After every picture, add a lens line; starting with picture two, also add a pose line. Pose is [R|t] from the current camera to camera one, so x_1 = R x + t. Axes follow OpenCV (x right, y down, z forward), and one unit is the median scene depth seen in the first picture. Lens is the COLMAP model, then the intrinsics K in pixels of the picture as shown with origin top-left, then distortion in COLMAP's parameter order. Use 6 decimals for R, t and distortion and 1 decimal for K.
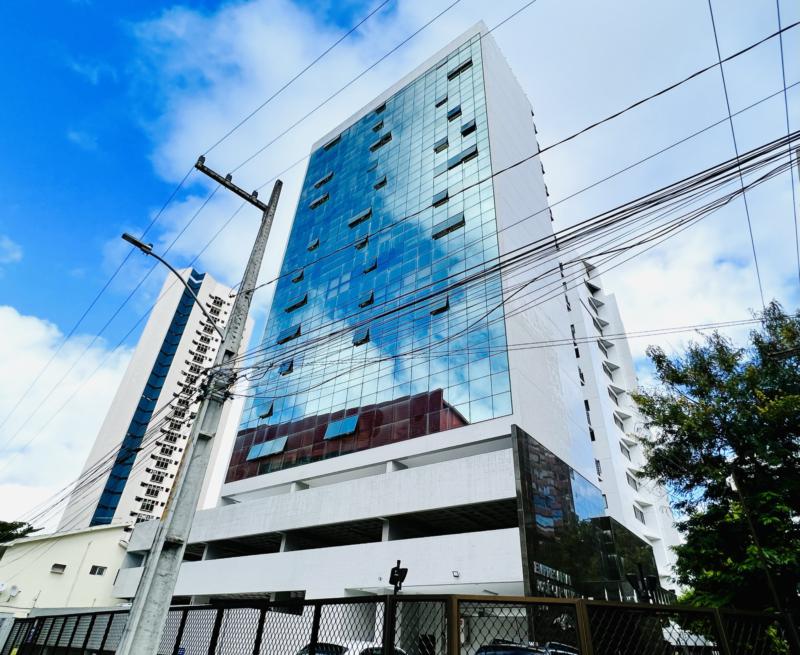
lens RADIAL K [[479.8, 0, 400.2], [0, 479.8, 320.2], [0, 0, 1]] dist [-0.003458, -0.000244]
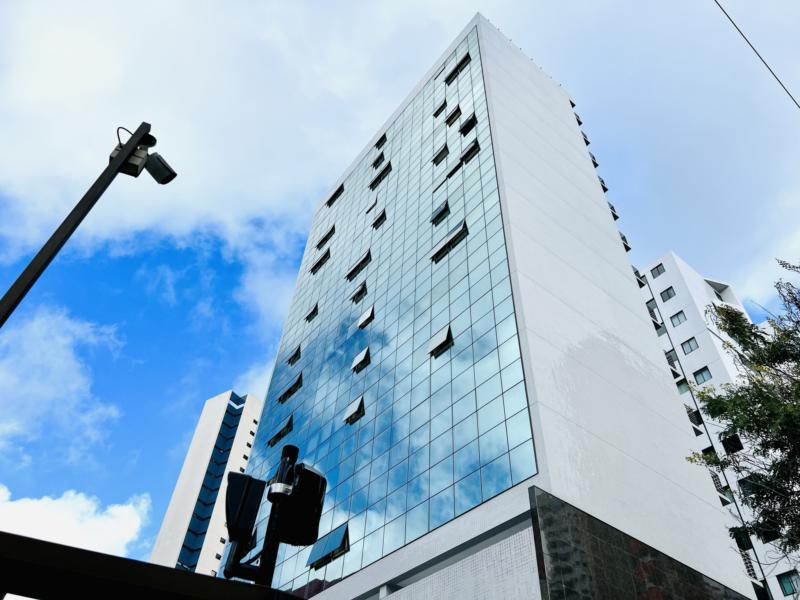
lens RADIAL K [[599.7, 0, 399.1], [0, 599.7, 297.2], [0, 0, 1]] dist [0.032249, 0.000209]
pose [[0.968732, -0.190183, -0.159339, 0.129816], [0.149469, 0.959936, -0.237027, 0.077326], [0.198033, 0.205799, 0.958347, 0.097996]]
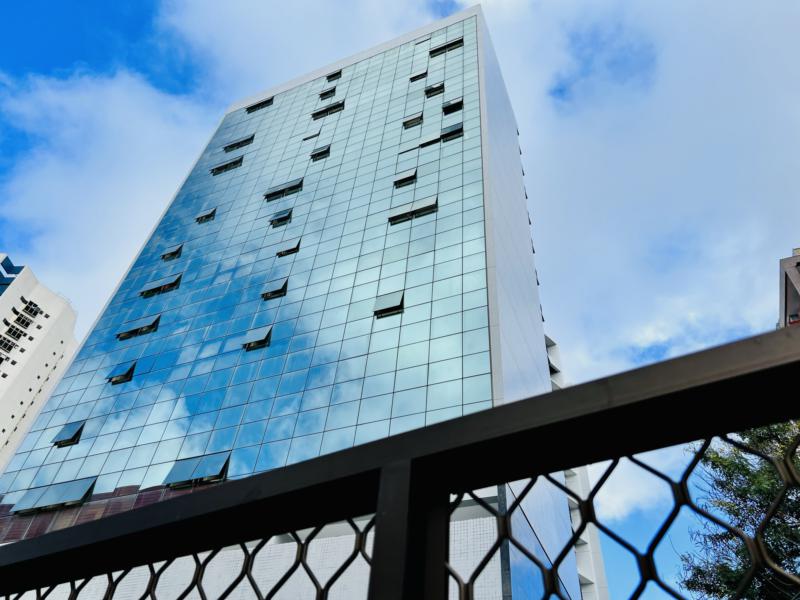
lens RADIAL K [[601.5, 0, 409.2], [0, 601.5, 299.6], [0, 0, 1]] dist [0.003631, -0.001096]
pose [[0.964587, 0.196586, 0.175859, -0.030112], [-0.161913, 0.967631, -0.193584, 0.088111], [-0.208223, 0.158255, 0.965194, 0.134876]]
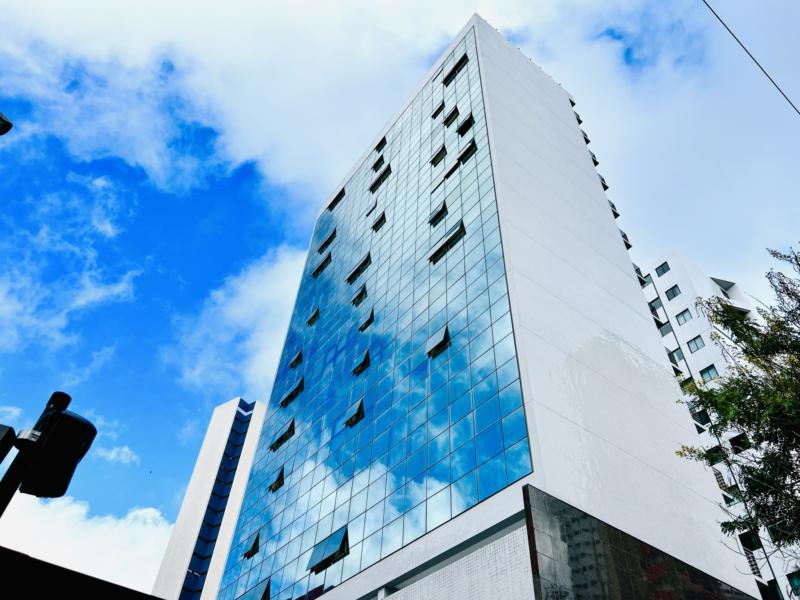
lens RADIAL K [[599.5, 0, 400.0], [0, 599.5, 300.0], [0, 0, 1]] dist [0.035006, -0.001698]
pose [[0.963107, -0.207459, -0.171423, 0.141548], [0.162774, 0.956315, -0.242831, 0.083043], [0.214311, 0.205969, 0.954802, 0.105174]]
